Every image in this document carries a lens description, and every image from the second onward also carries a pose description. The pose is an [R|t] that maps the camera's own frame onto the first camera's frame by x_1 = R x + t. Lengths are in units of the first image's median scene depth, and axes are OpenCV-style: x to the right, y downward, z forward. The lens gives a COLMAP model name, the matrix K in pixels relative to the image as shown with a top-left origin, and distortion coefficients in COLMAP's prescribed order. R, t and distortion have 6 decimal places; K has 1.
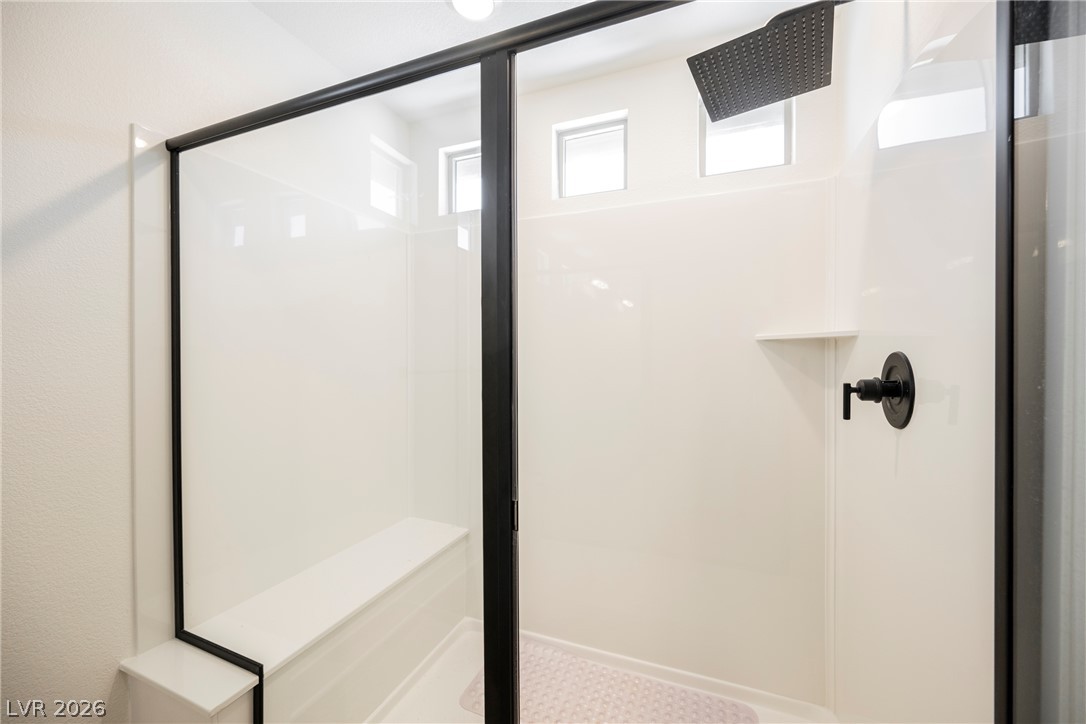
lens RADIAL K [[422.0, 0, 545.5], [0, 422.0, 361.1], [0, 0, 1]] dist [-0.000128, -0.000172]
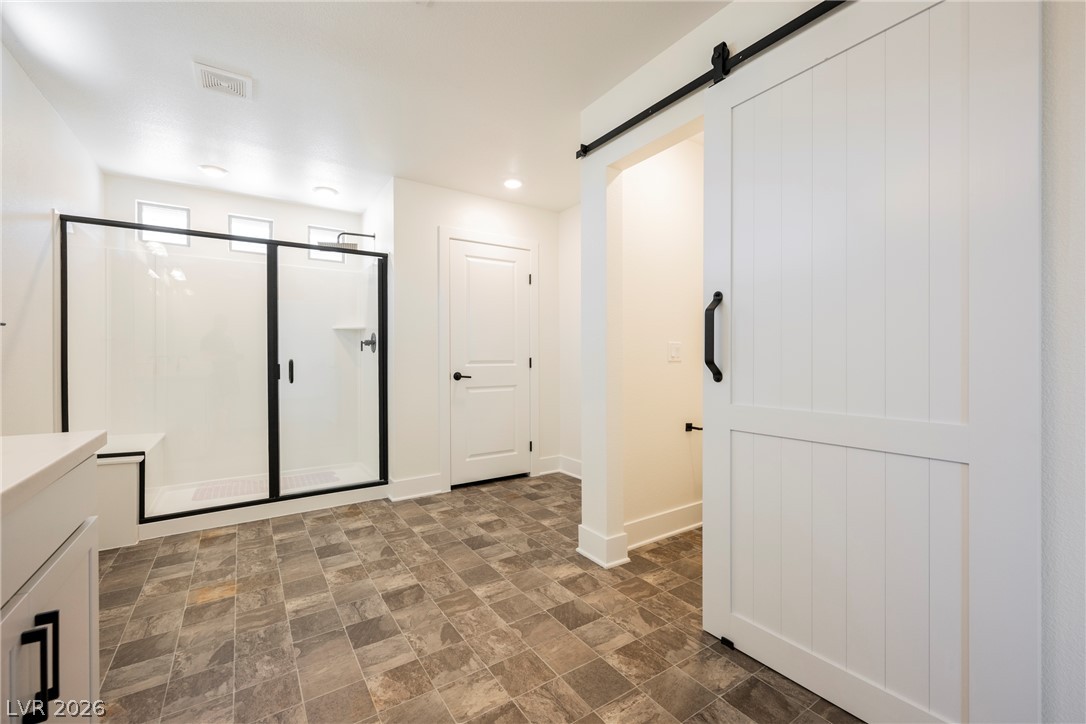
lens RADIAL K [[455.6, 0, 547.2], [0, 455.6, 358.5], [0, 0, 1]] dist [-0.002167, 0.000074]
pose [[0.561080, -0.005417, 0.827744, -1.528205], [0.008293, 0.999965, 0.000923, 0.206170], [-0.827720, 0.006347, 0.561106, -2.358814]]
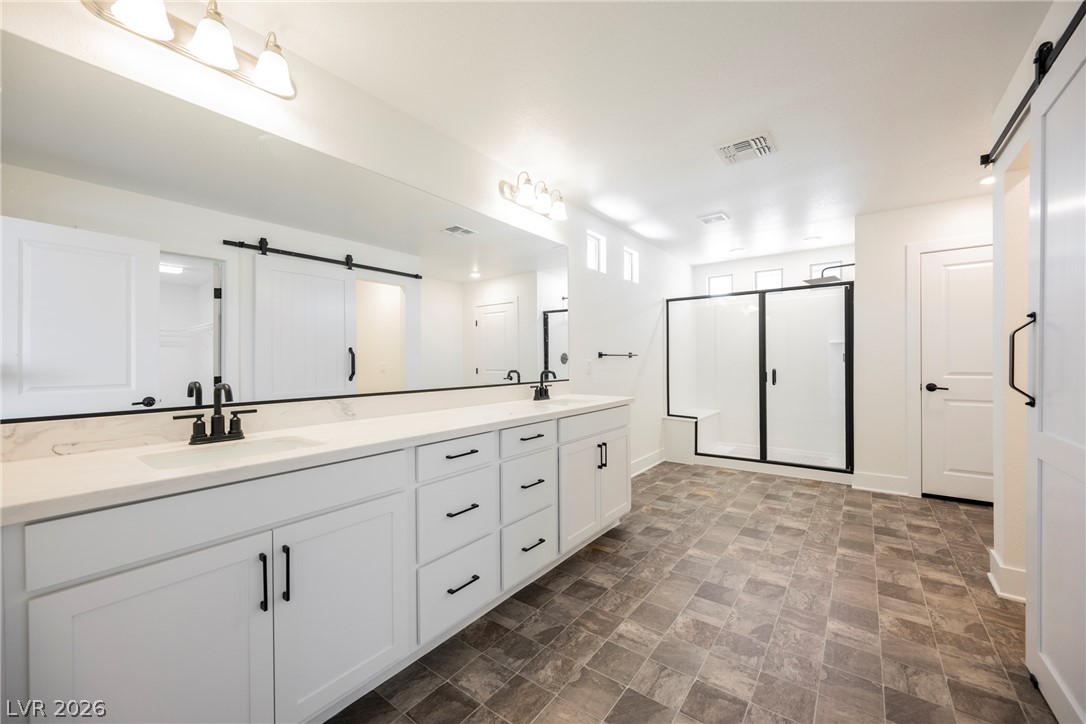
lens RADIAL K [[422.0, 0, 545.5], [0, 422.0, 361.1], [0, 0, 1]] dist [-0.000128, -0.000172]
pose [[0.965043, -0.006279, -0.262017, -1.055642], [0.004674, 0.999966, -0.006749, 0.143776], [0.262050, 0.005288, 0.965040, -3.779373]]
